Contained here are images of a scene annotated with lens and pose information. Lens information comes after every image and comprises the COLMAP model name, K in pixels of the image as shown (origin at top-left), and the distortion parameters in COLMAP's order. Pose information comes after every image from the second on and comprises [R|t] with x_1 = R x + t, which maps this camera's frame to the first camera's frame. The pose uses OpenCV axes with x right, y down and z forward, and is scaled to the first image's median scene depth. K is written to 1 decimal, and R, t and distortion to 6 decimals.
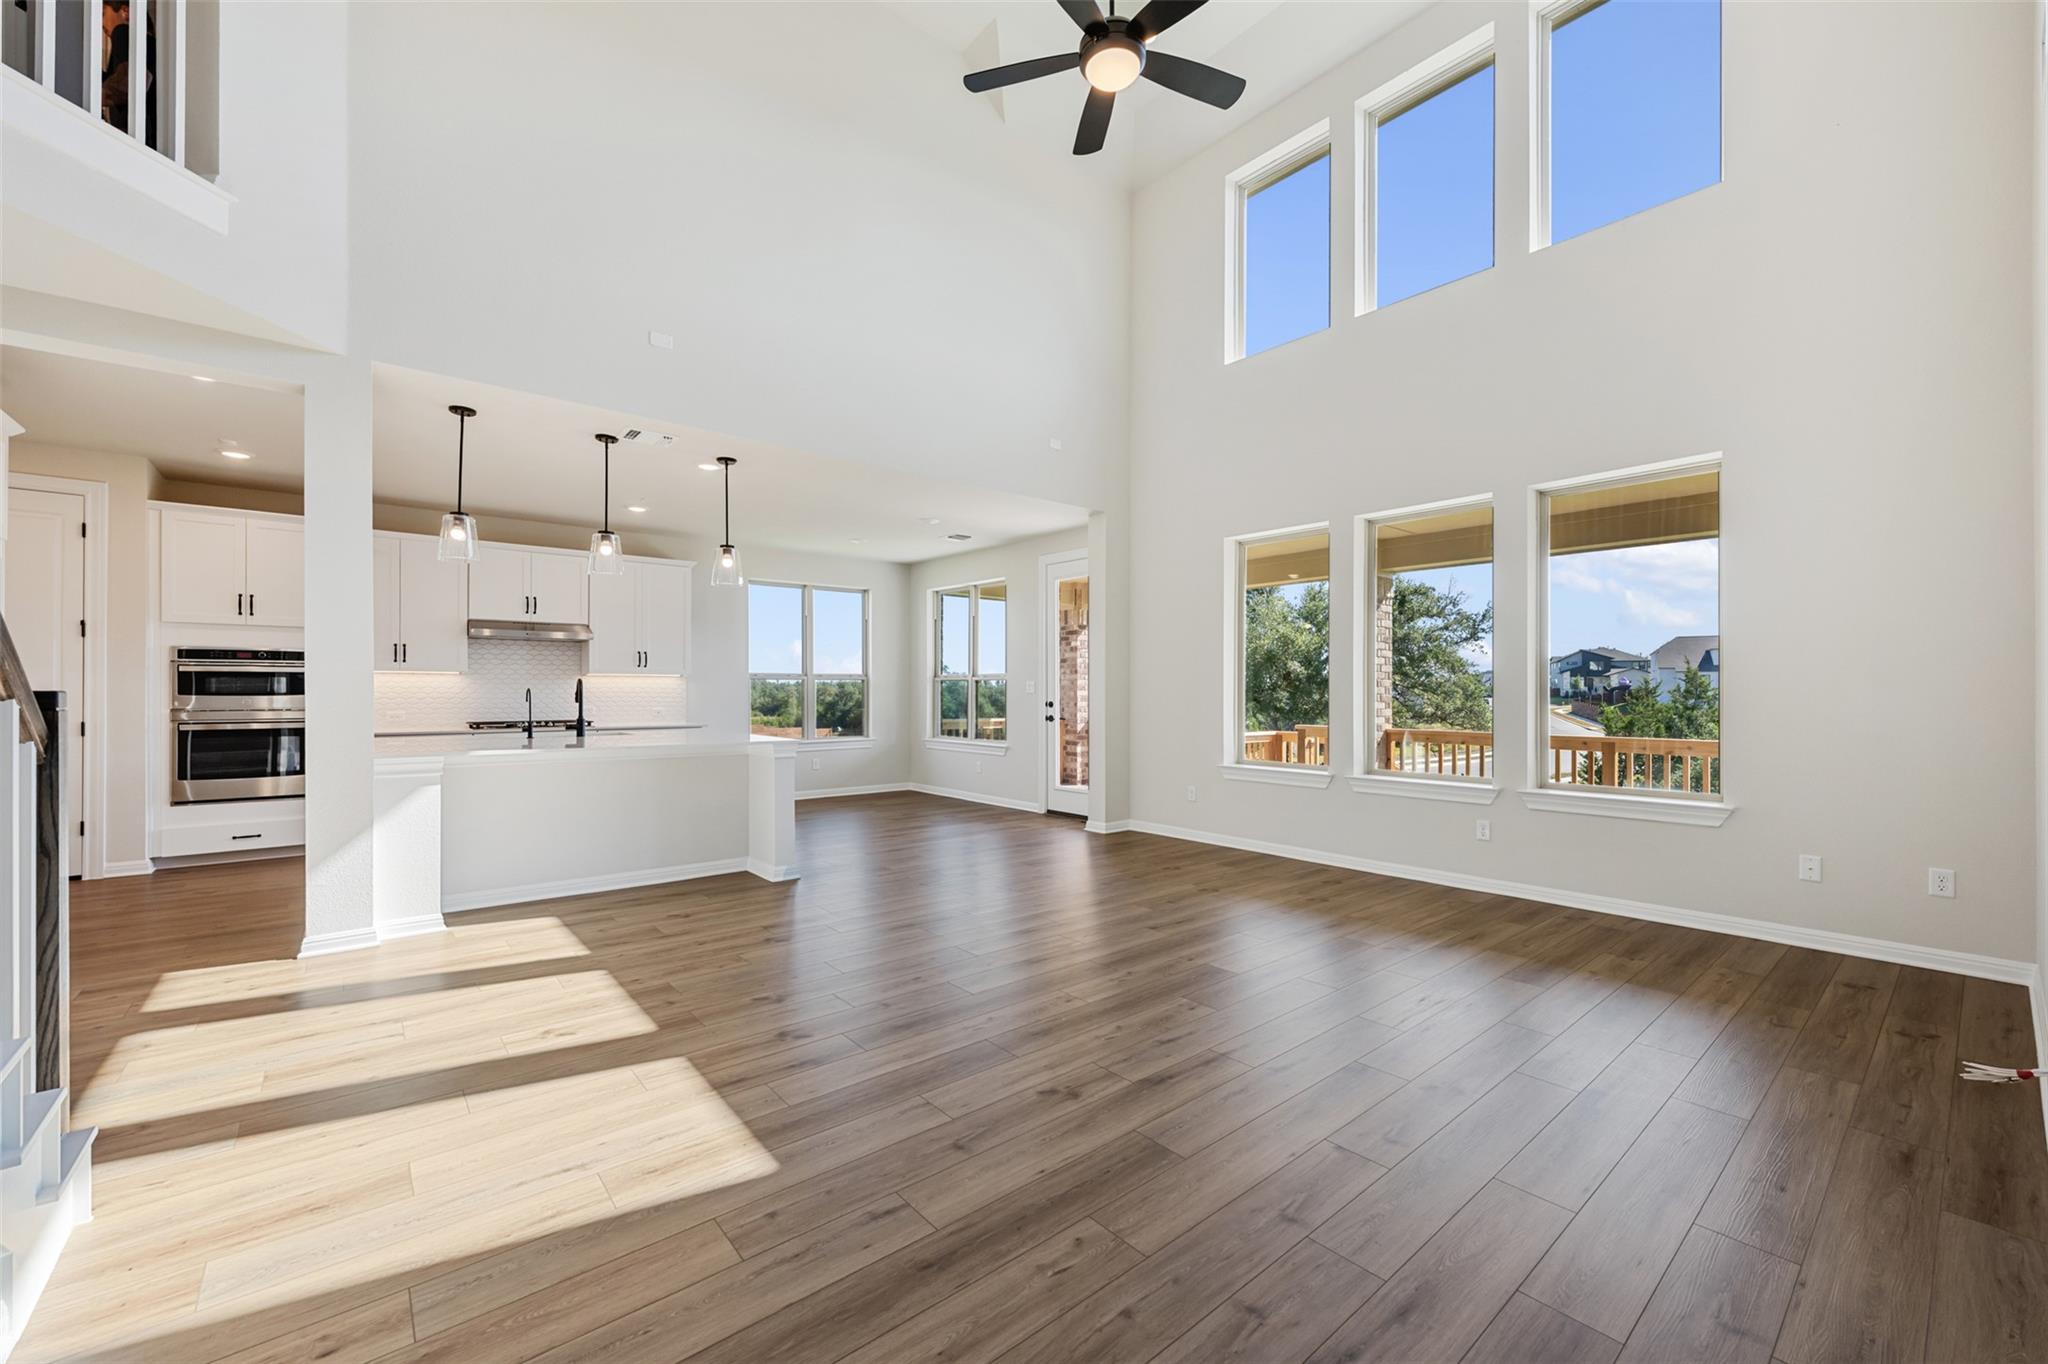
lens RADIAL K [[813.1, 0, 1021.6], [0, 813.1, 691.9], [0, 0, 1]] dist [-0.001484, -0.000300]
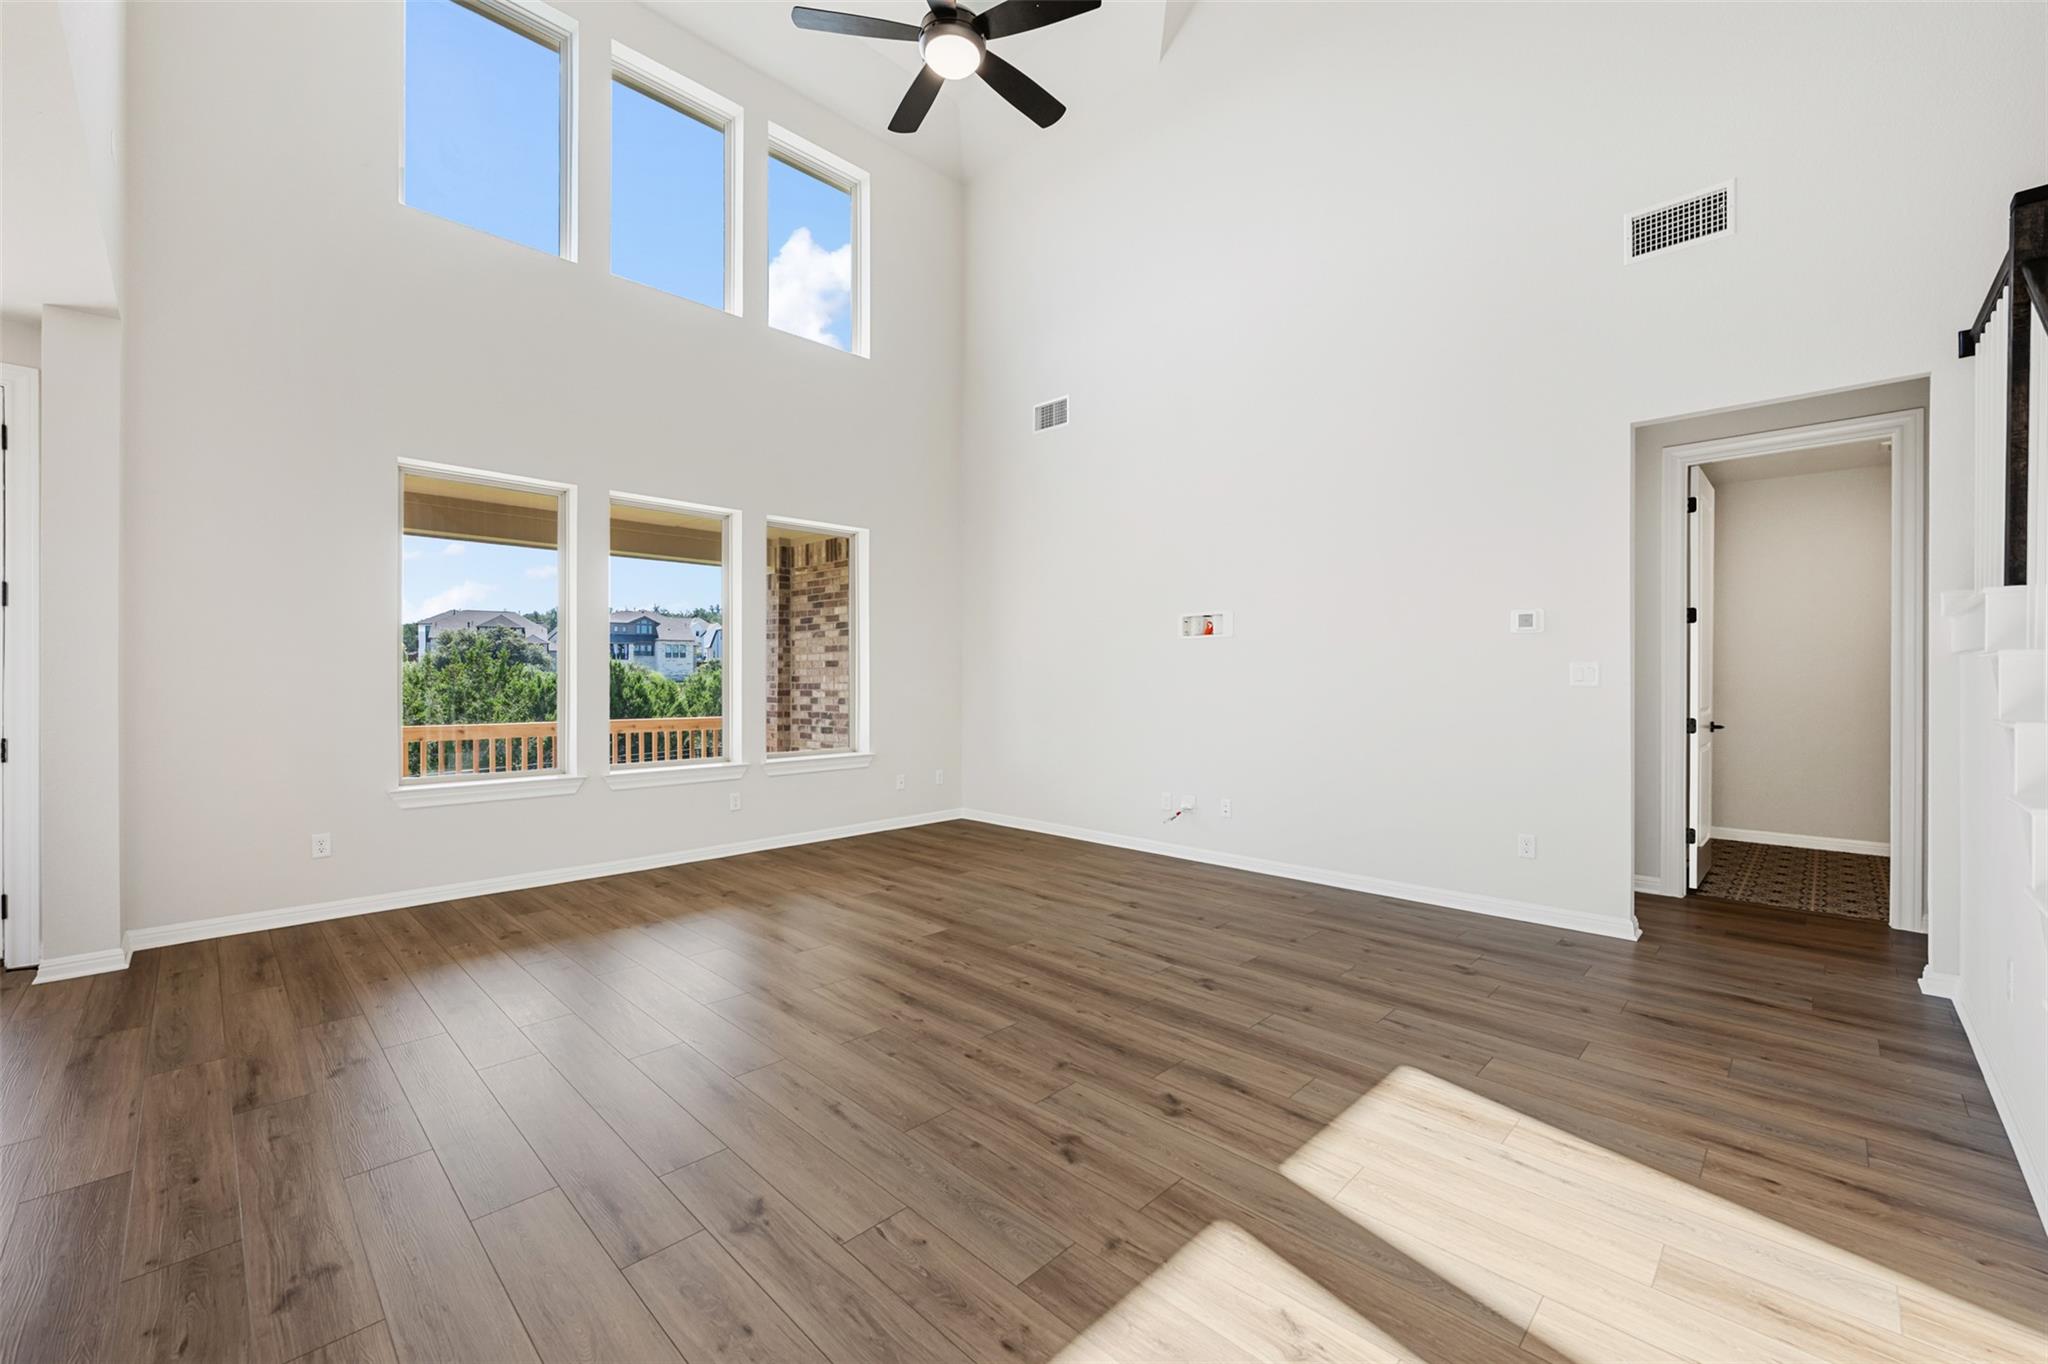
lens RADIAL K [[816.5, 0, 1021.6], [0, 816.5, 680.2], [0, 0, 1]] dist [-0.001303, -0.000331]
pose [[-0.093549, -0.001280, 0.995614, -0.538678], [-0.000788, 0.999999, 0.001212, -0.003337], [-0.995614, -0.000671, -0.093549, 0.610733]]
